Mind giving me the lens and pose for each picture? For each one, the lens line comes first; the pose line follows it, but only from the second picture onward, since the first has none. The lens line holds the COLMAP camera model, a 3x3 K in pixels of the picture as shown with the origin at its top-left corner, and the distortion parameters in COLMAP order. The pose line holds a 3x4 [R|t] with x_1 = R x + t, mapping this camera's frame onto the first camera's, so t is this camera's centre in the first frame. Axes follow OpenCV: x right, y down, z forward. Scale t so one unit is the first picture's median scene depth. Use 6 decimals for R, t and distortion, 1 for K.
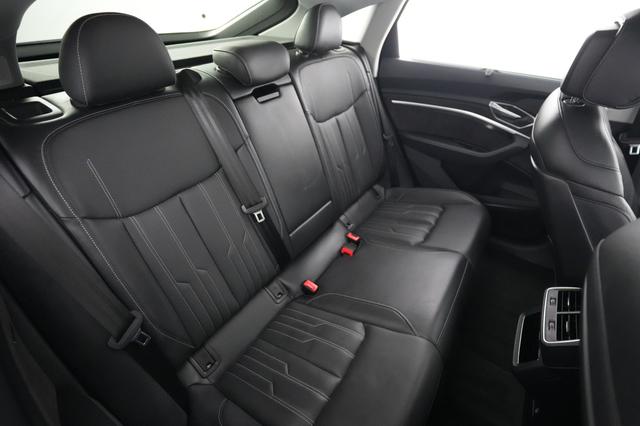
lens RADIAL K [[282.8, 0, 320.0], [0, 282.8, 213.0], [0, 0, 1]] dist [0.001169, 0.000220]
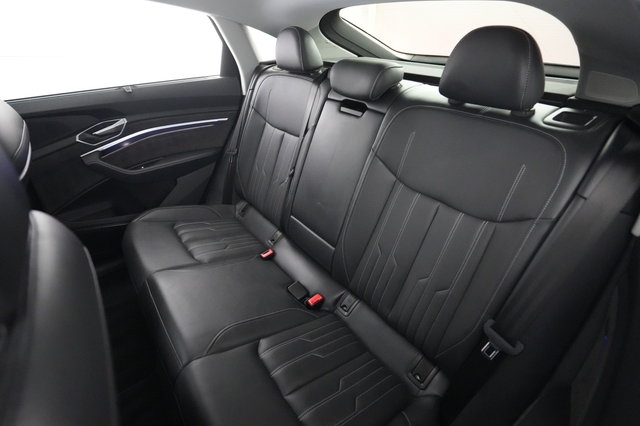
lens RADIAL K [[296.8, 0, 320.0], [0, 296.8, 213.0], [0, 0, 1]] dist [-0.045188, -0.000112]
pose [[-0.285141, 0.526855, -0.800699, 0.558610], [-0.573900, 0.575235, 0.582875, -0.475767], [0.767681, 0.625722, 0.138339, 0.630824]]
